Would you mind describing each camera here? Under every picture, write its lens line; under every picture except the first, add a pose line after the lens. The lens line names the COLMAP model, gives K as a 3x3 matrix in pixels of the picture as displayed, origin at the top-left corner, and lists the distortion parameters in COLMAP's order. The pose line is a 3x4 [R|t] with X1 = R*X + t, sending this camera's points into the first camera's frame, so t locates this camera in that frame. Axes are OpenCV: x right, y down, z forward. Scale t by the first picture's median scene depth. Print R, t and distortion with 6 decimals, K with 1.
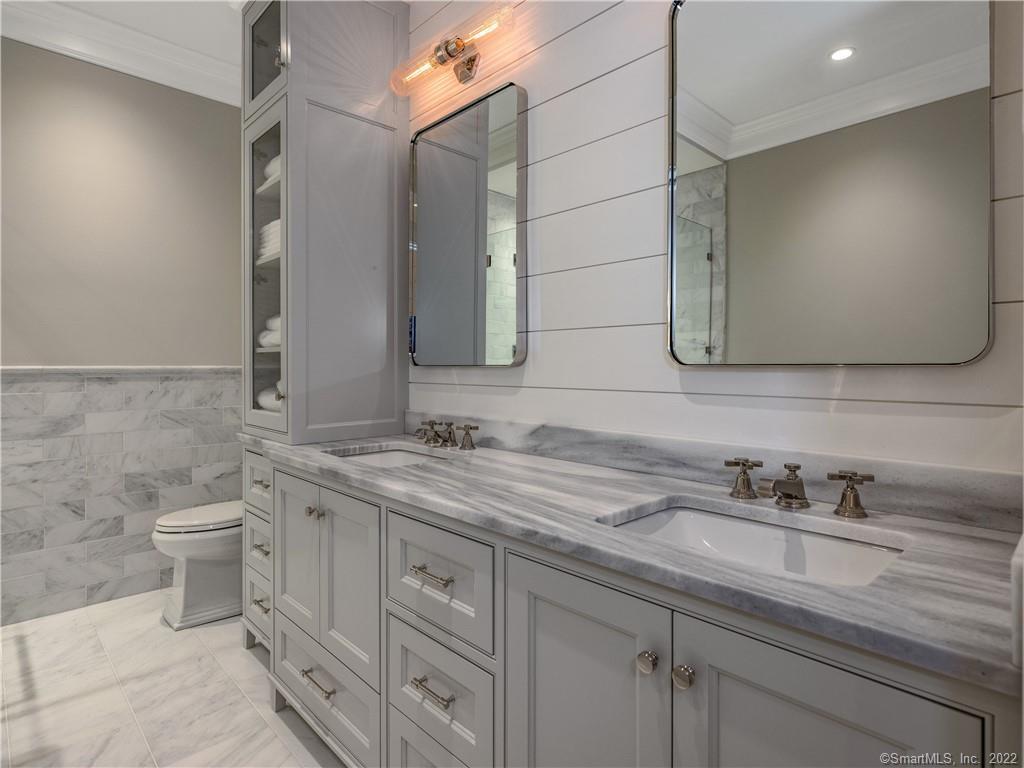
lens RADIAL K [[558.2, 0, 511.7], [0, 558.2, 367.6], [0, 0, 1]] dist [0.001371, -0.001491]
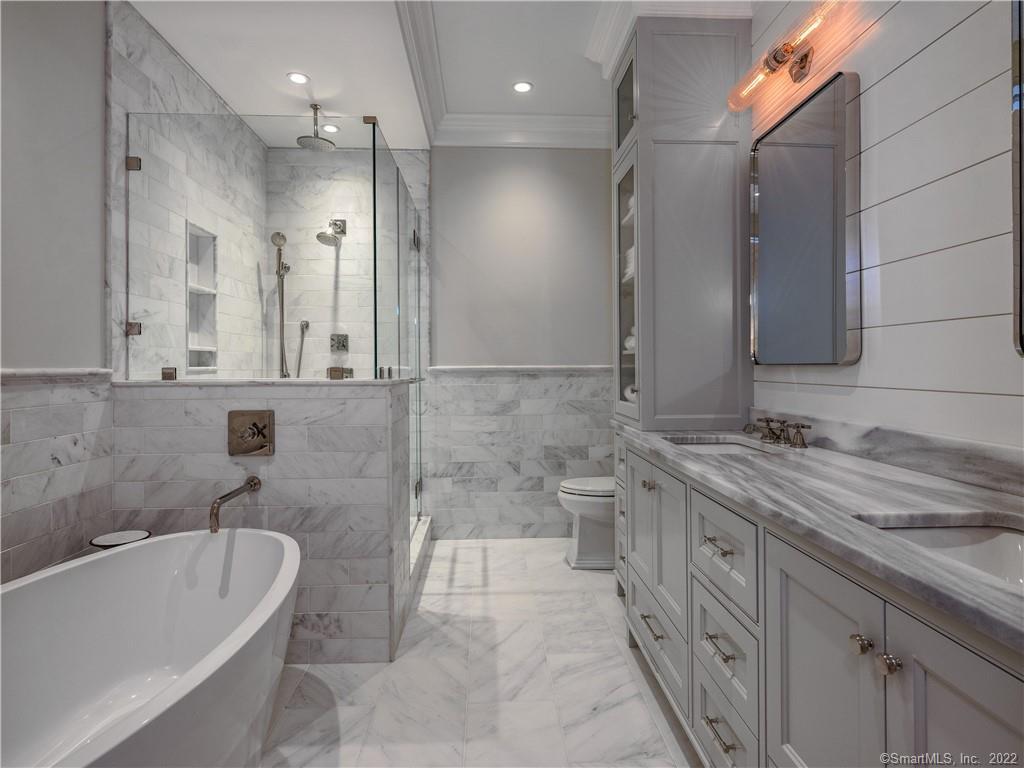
lens RADIAL K [[558.2, 0, 511.7], [0, 558.2, 367.6], [0, 0, 1]] dist [0.001371, -0.001491]
pose [[0.755861, -0.000289, -0.654732, 0.181417], [0.001010, 0.999999, 0.000724, 0.001034], [0.654732, -0.001208, 0.755860, -0.094089]]
